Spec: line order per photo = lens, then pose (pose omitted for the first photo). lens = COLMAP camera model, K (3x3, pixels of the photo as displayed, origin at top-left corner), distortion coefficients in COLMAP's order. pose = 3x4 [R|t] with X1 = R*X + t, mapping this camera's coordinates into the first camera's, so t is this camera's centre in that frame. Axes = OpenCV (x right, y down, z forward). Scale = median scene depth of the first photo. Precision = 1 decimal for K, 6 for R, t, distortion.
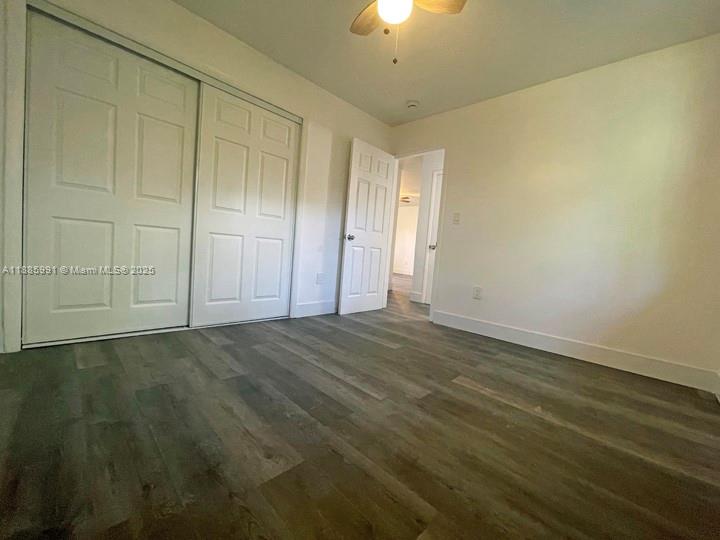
lens RADIAL K [[291.8, 0, 361.2], [0, 291.8, 271.1], [0, 0, 1]] dist [-0.009262, 0.002140]
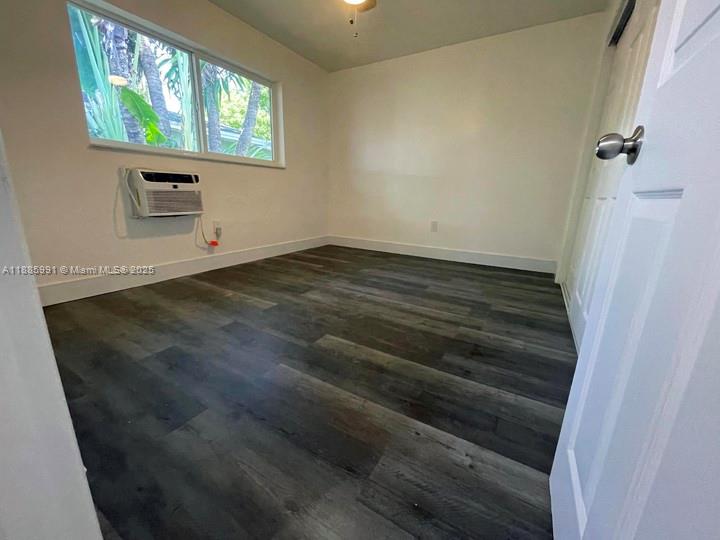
lens RADIAL K [[291.8, 0, 363.6], [0, 291.8, 267.1], [0, 0, 1]] dist [-0.009262, 0.002140]
pose [[-0.964115, -0.044995, -0.261645, 0.310229], [-0.121290, 0.951320, 0.283334, -0.145274], [0.236160, 0.304902, -0.922639, 2.238821]]
